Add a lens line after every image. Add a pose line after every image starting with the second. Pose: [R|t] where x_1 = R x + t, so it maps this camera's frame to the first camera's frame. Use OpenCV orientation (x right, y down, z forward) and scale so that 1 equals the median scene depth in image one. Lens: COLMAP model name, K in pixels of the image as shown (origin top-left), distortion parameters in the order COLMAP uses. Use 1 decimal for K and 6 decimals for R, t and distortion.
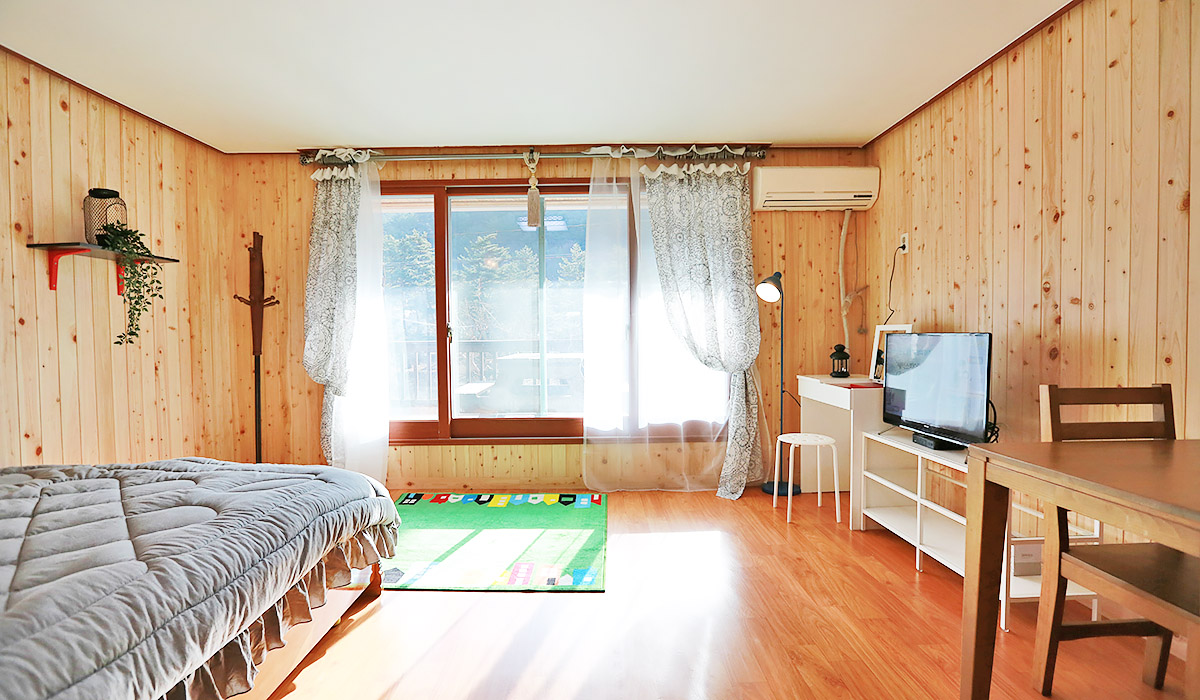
lens RADIAL K [[543.8, 0, 602.9], [0, 543.8, 366.4], [0, 0, 1]] dist [-0.049744, 0.015655]
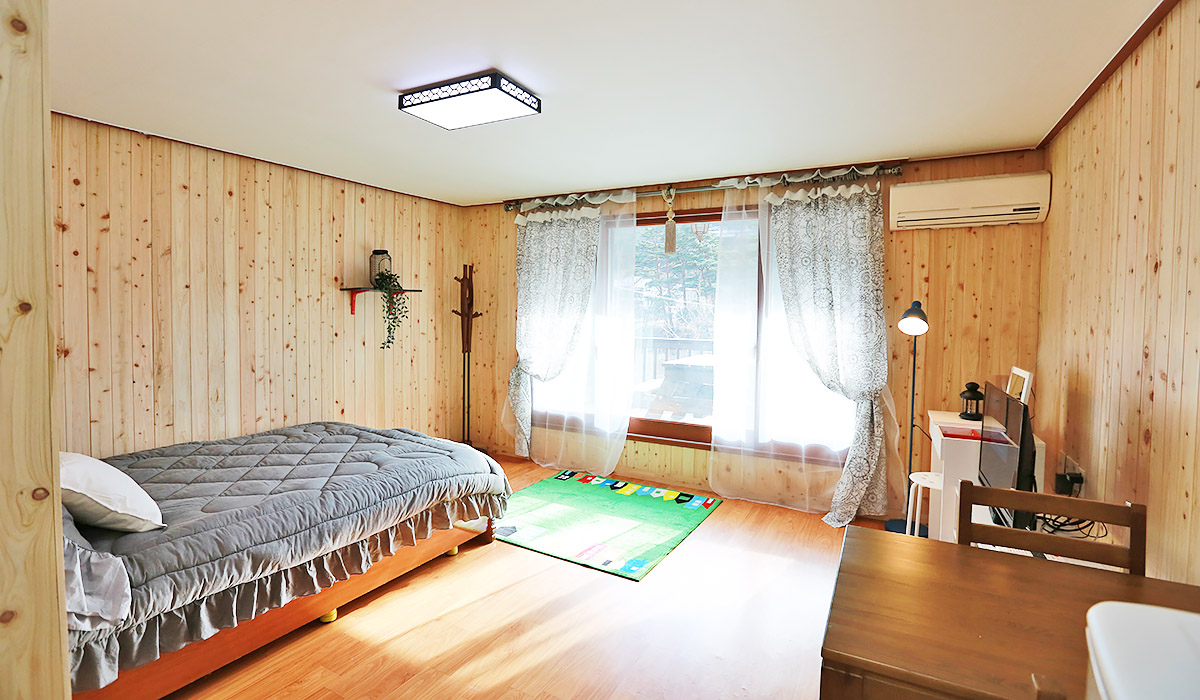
lens RADIAL K [[553.0, 0, 600.0], [0, 553.0, 350.0], [0, 0, 1]] dist [-0.056459, 0.024520]
pose [[0.869138, 0.057110, -0.491261, 0.327911], [-0.049688, 0.998368, 0.028154, -0.085189], [0.492067, -0.000061, 0.870557, -0.075701]]
